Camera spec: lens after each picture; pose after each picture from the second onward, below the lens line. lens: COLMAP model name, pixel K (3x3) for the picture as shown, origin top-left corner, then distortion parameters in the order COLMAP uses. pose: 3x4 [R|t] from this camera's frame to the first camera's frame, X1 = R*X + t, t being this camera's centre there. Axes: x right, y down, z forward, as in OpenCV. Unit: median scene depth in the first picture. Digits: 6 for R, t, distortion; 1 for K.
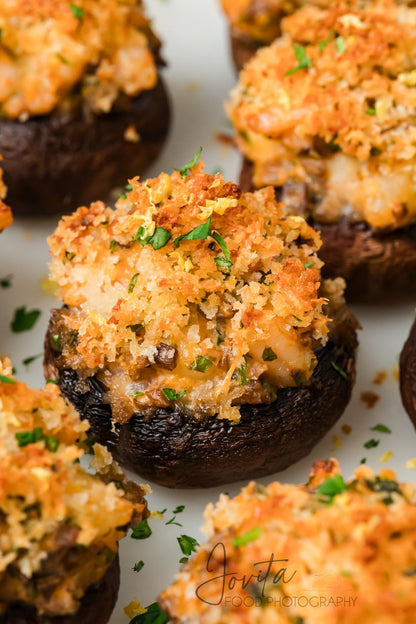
lens RADIAL K [[2719.9, 0, 208.0], [0, 2719.9, 312.0], [0, 0, 1]] dist [-0.013723, 3.438423]
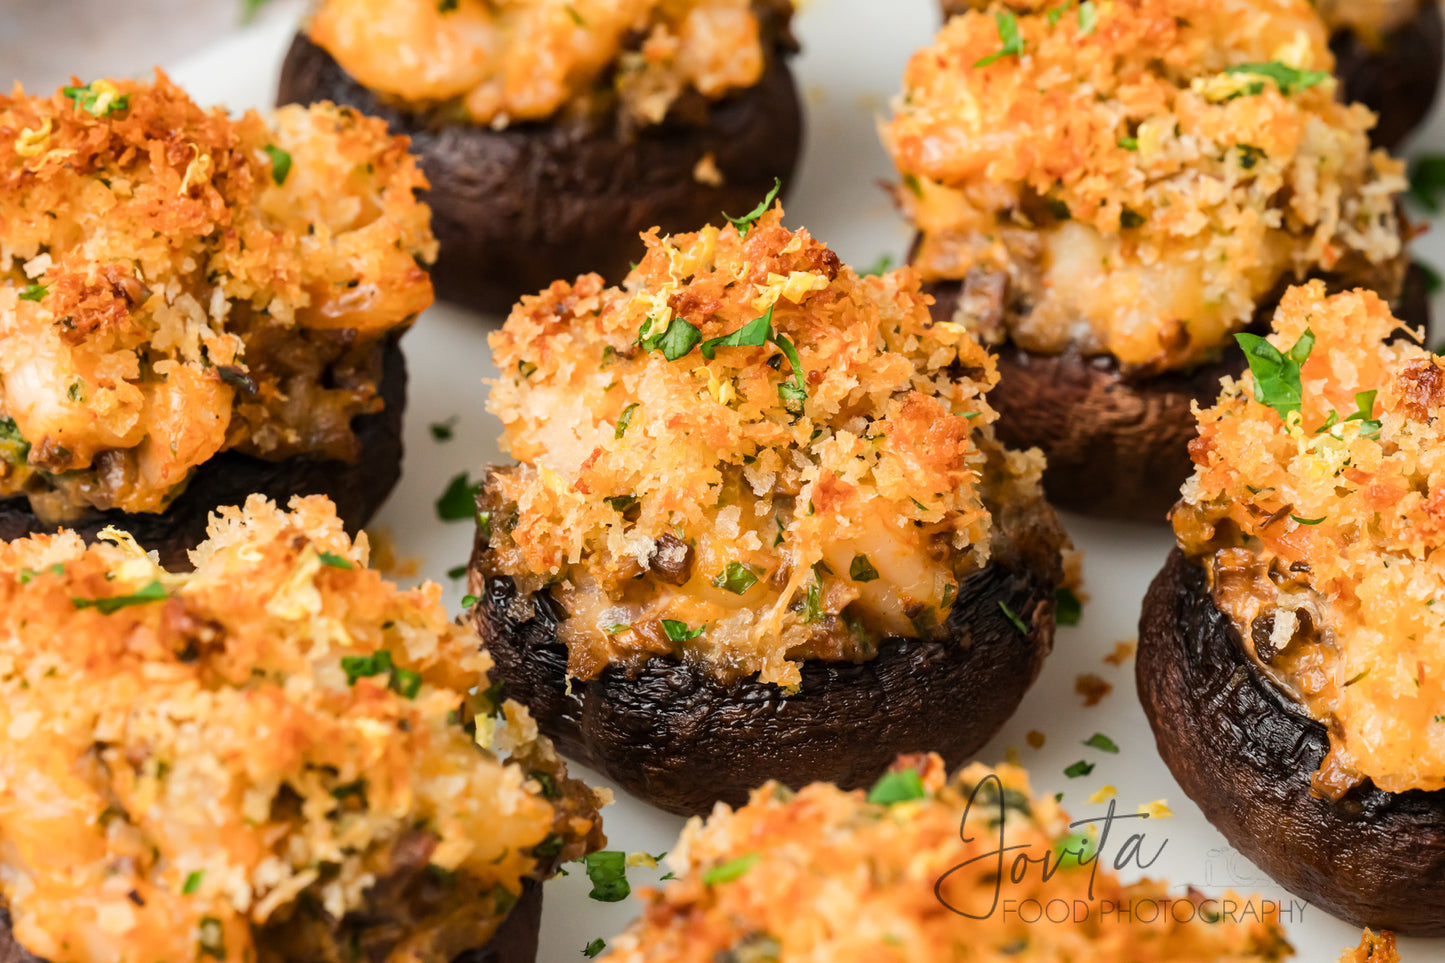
lens RADIAL K [[5881.9, 0, 722.5], [0, 5881.9, 481.5], [0, 0, 1]] dist [0.087987, -2.534985]
pose [[0.990799, 0.068063, -0.116981, 0.124278], [-0.073628, 0.996318, -0.043916, 0.049399], [0.113561, 0.052125, 0.992163, -0.142864]]
